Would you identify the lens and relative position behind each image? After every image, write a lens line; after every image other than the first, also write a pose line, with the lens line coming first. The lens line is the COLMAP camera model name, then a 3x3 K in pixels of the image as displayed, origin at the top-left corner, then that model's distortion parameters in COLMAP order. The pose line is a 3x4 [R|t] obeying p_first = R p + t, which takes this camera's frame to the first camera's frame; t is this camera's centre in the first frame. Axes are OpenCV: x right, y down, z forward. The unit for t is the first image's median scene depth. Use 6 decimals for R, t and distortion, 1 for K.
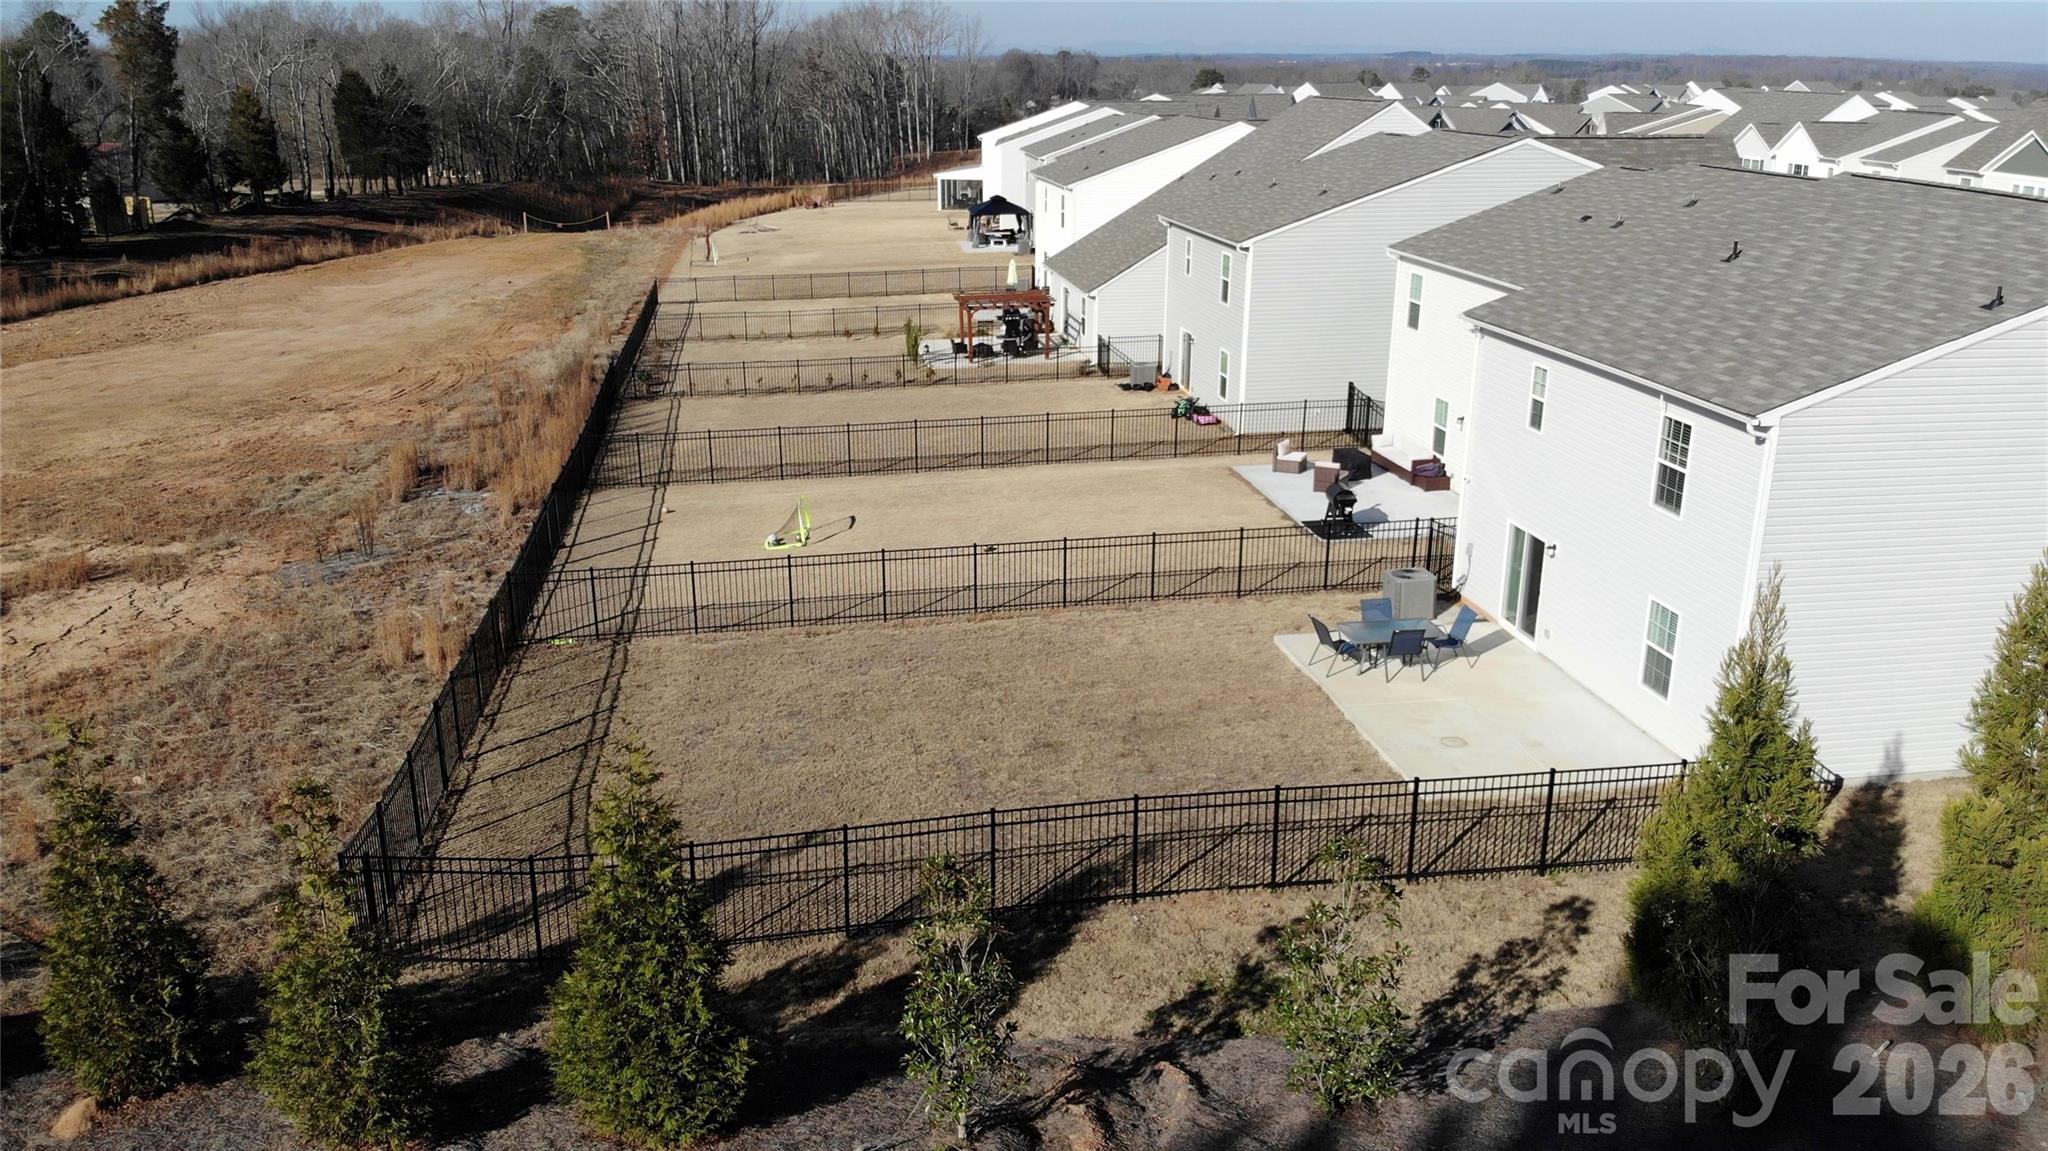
lens RADIAL K [[1522.8, 0, 1024.0], [0, 1522.8, 575.5], [0, 0, 1]] dist [0.193518, -0.462073]
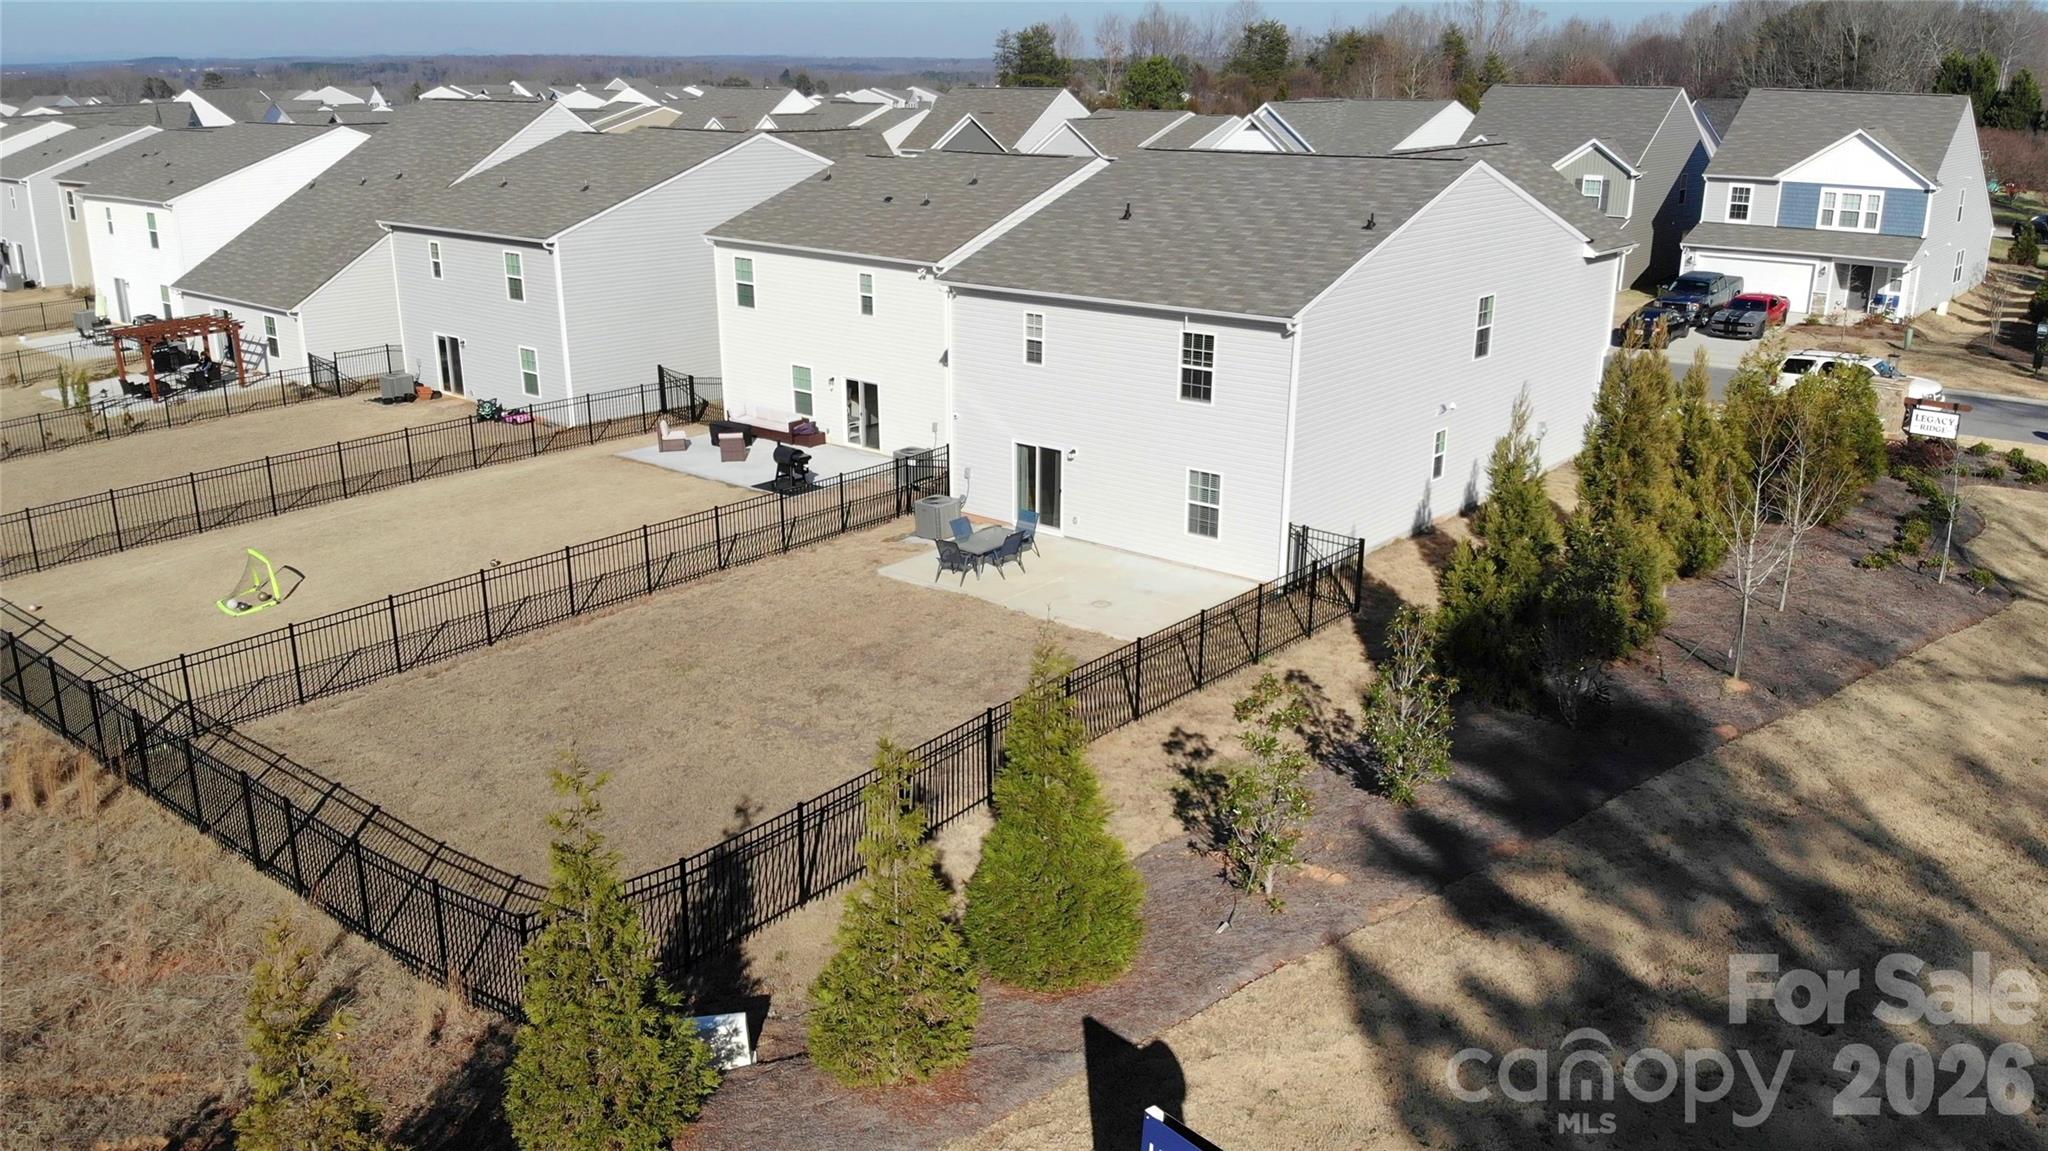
lens RADIAL K [[1522.8, 0, 1024.0], [0, 1522.8, 575.5], [0, 0, 1]] dist [0.193518, -0.462073]
pose [[0.761383, -0.200191, 0.616619, -0.383913], [0.200458, 0.977217, 0.069742, -0.011583], [-0.616532, 0.070506, 0.784166, 0.037125]]
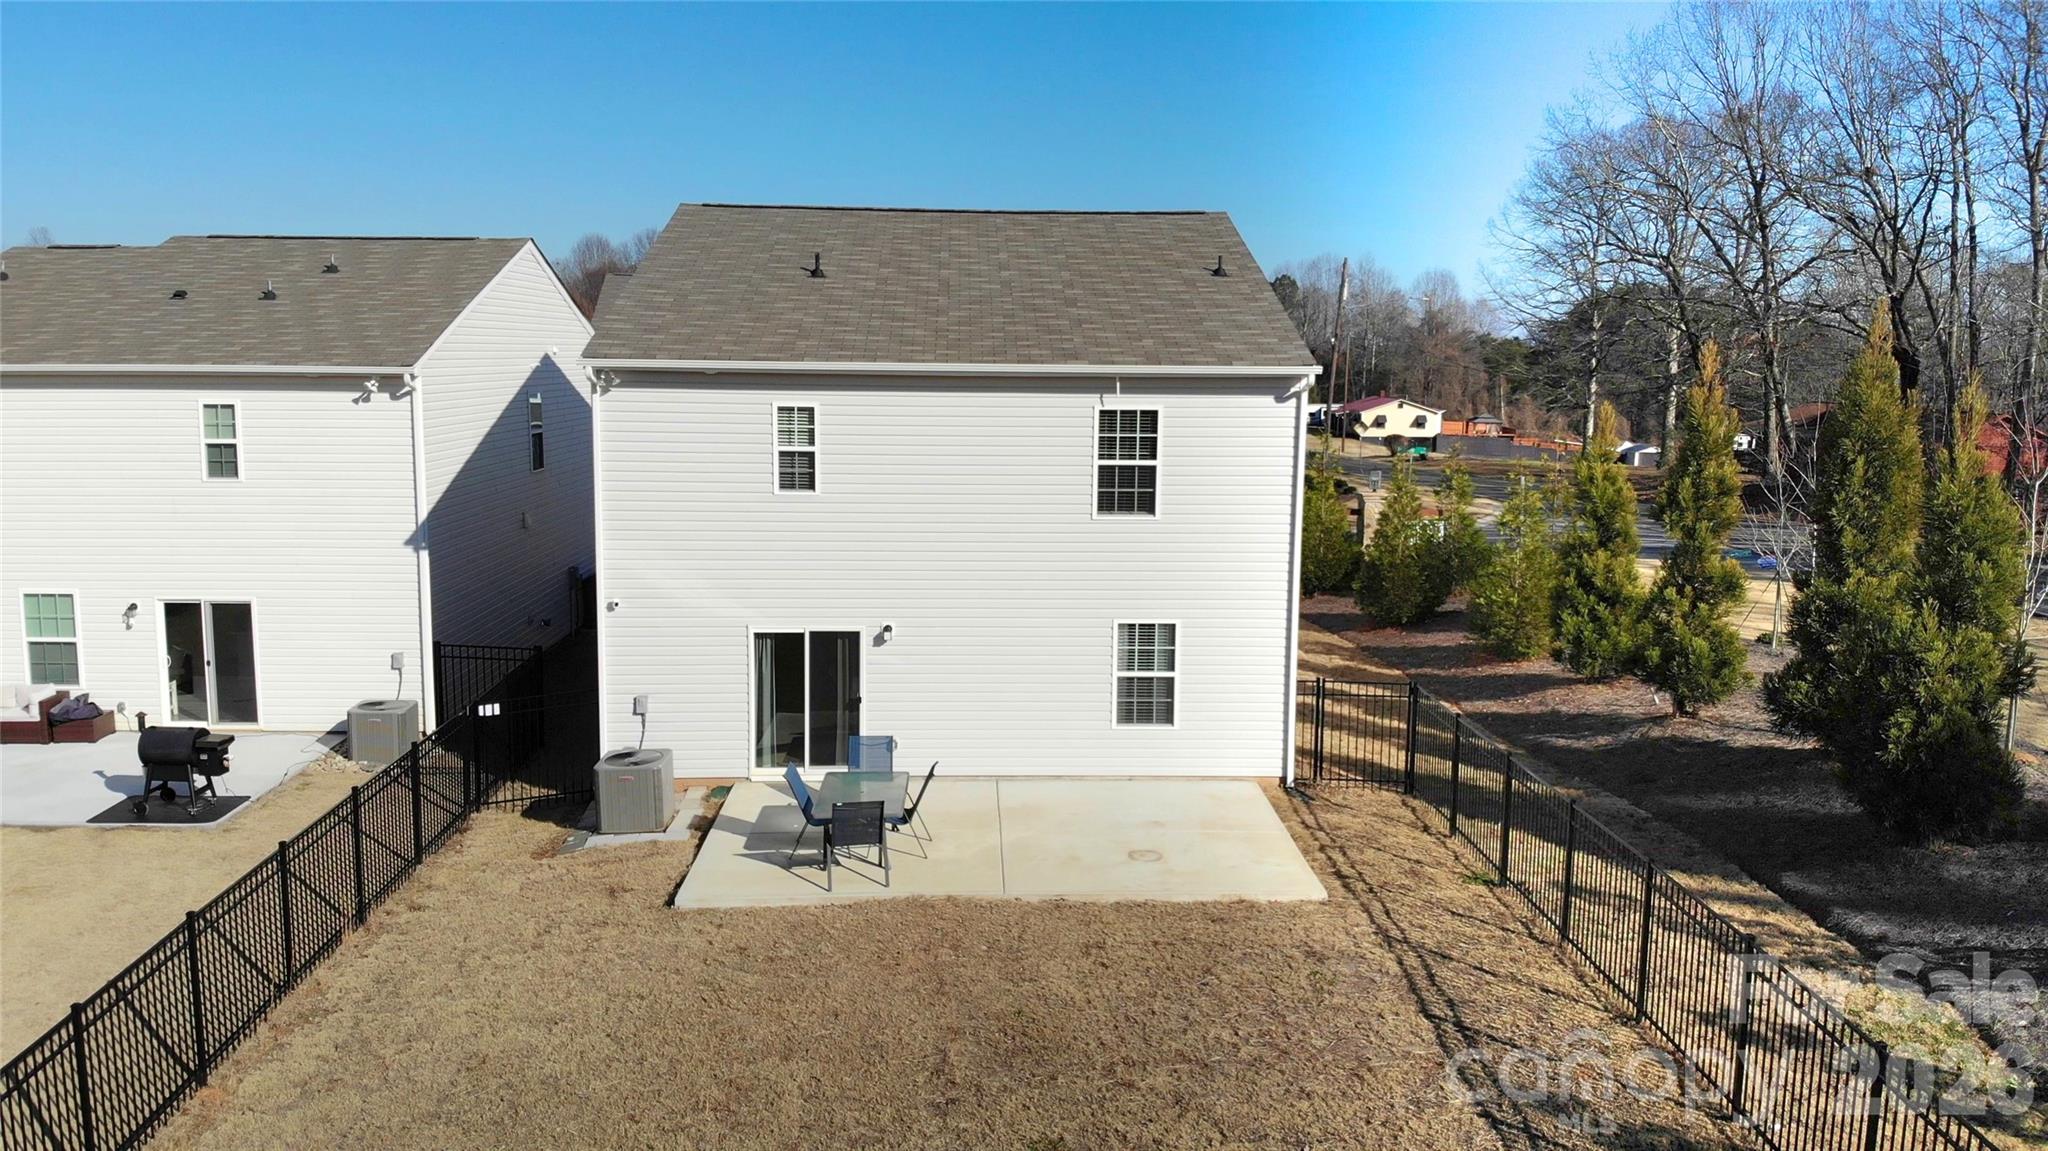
lens RADIAL K [[1522.8, 0, 1024.0], [0, 1522.8, 575.5], [0, 0, 1]] dist [0.193518, -0.462073]
pose [[0.132198, -0.139230, 0.981396, -0.302611], [0.298448, 0.949732, 0.094535, -0.074657], [-0.945226, 0.280399, 0.167105, 0.635036]]
